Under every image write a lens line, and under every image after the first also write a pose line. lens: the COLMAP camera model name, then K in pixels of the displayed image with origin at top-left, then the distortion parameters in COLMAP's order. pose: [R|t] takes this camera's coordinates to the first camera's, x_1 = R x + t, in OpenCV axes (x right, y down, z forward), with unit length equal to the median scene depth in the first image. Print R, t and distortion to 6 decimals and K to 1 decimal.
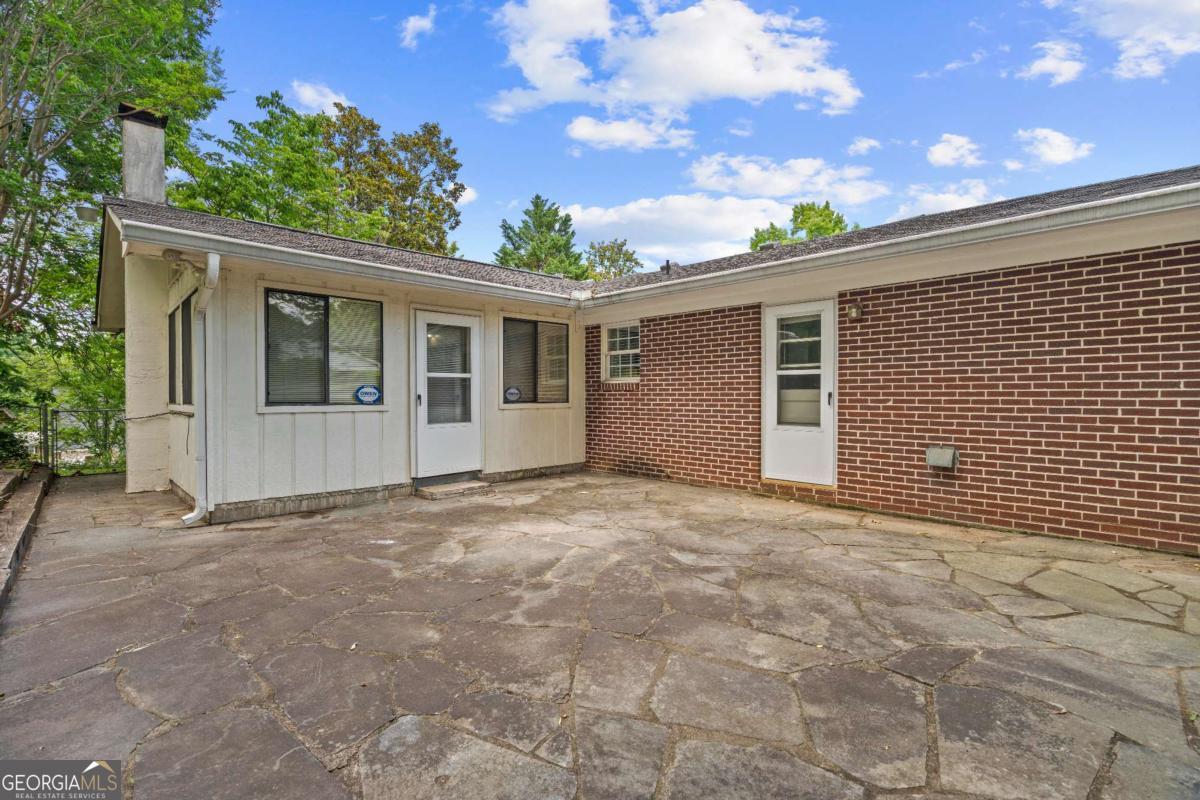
lens RADIAL K [[534.8, 0, 597.6], [0, 534.8, 400.7], [0, 0, 1]] dist [-0.000016, 0.000005]
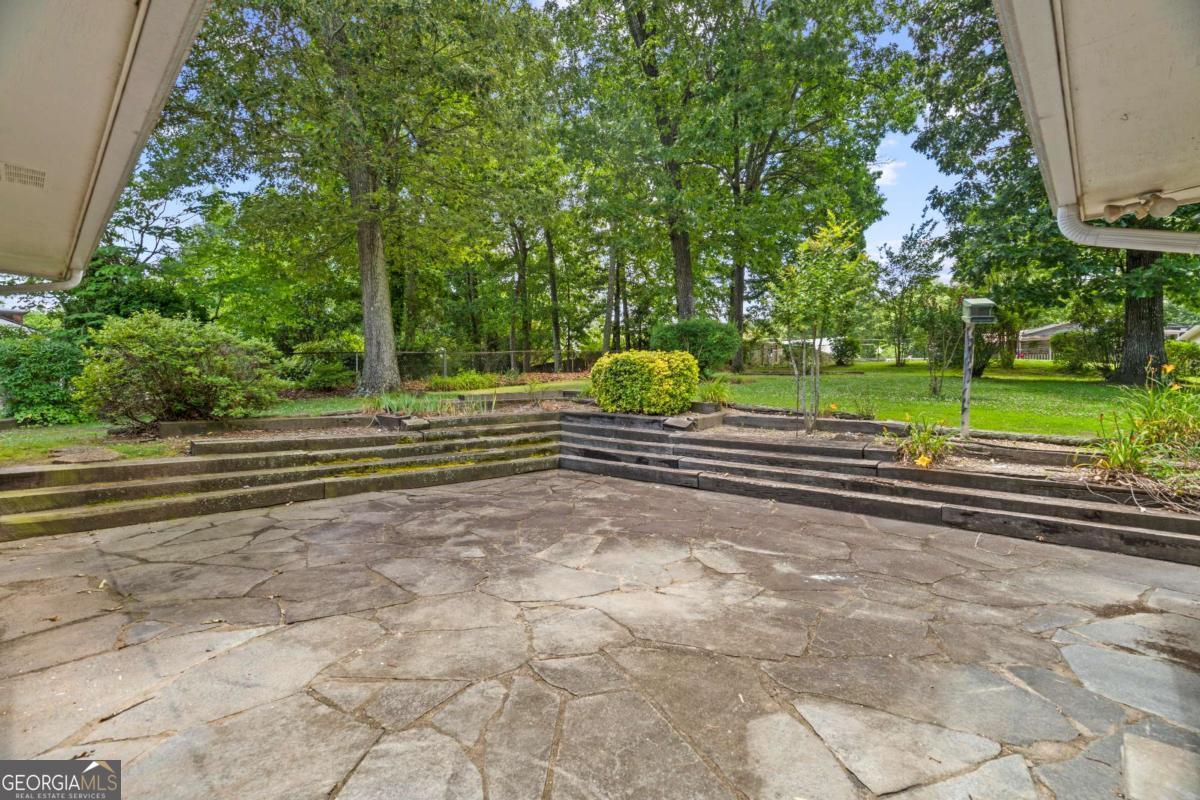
lens RADIAL K [[534.8, 0, 602.4], [0, 534.8, 397.9], [0, 0, 1]] dist [-0.000016, 0.000005]
pose [[-0.998742, 0.001299, -0.050119, -0.032599], [0.000877, 0.999964, 0.008436, -0.011907], [0.050128, 0.008382, -0.998708, 2.072468]]
